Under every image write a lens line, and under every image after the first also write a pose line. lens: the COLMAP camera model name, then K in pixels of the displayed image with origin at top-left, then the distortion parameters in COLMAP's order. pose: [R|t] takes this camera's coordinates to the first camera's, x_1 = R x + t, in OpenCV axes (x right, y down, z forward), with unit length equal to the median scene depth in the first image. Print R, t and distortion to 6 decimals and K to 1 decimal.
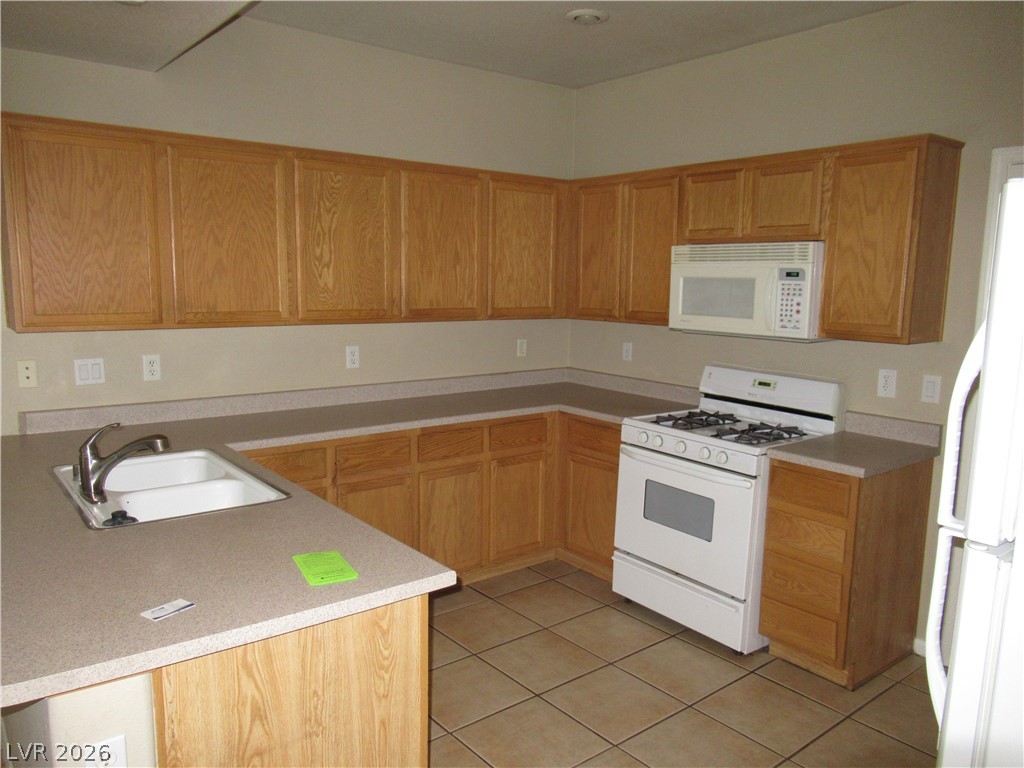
lens RADIAL K [[766.0, 0, 511.6], [0, 766.0, 392.0], [0, 0, 1]] dist [-0.021676, -0.017007]
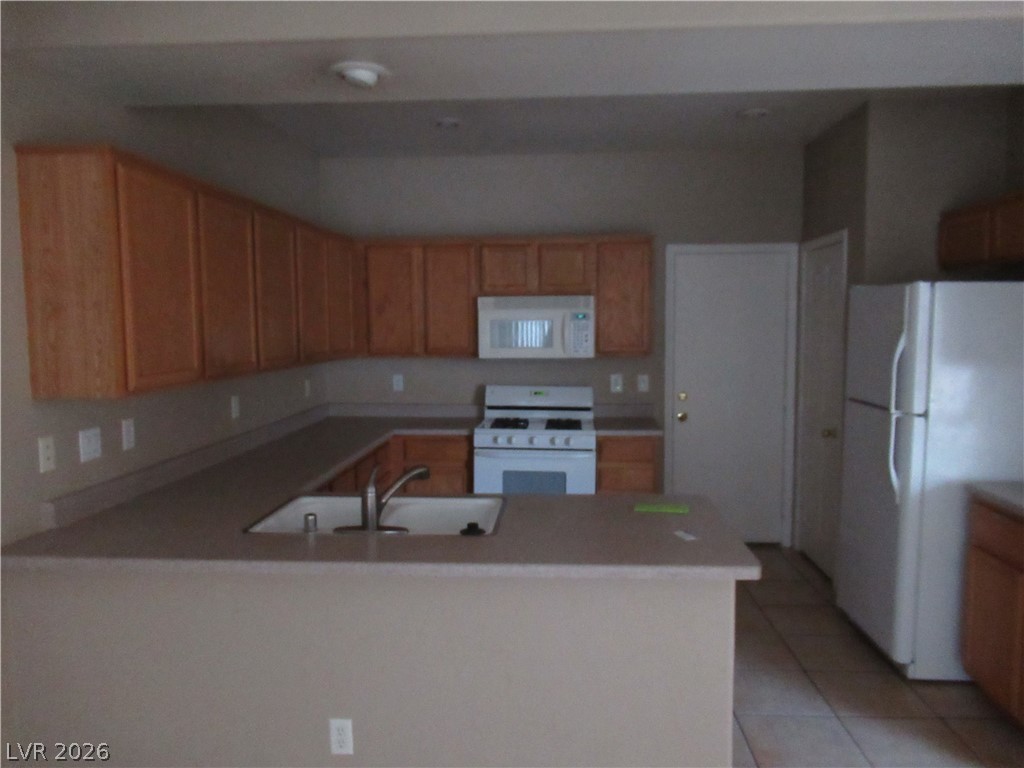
lens RADIAL K [[766.0, 0, 511.5], [0, 766.0, 383.8], [0, 0, 1]] dist [-0.021676, -0.017007]
pose [[0.666492, -0.083484, 0.740823, -0.765631], [0.128434, 0.991711, -0.003791, -0.028755], [-0.734366, 0.097673, 0.671689, 0.074328]]
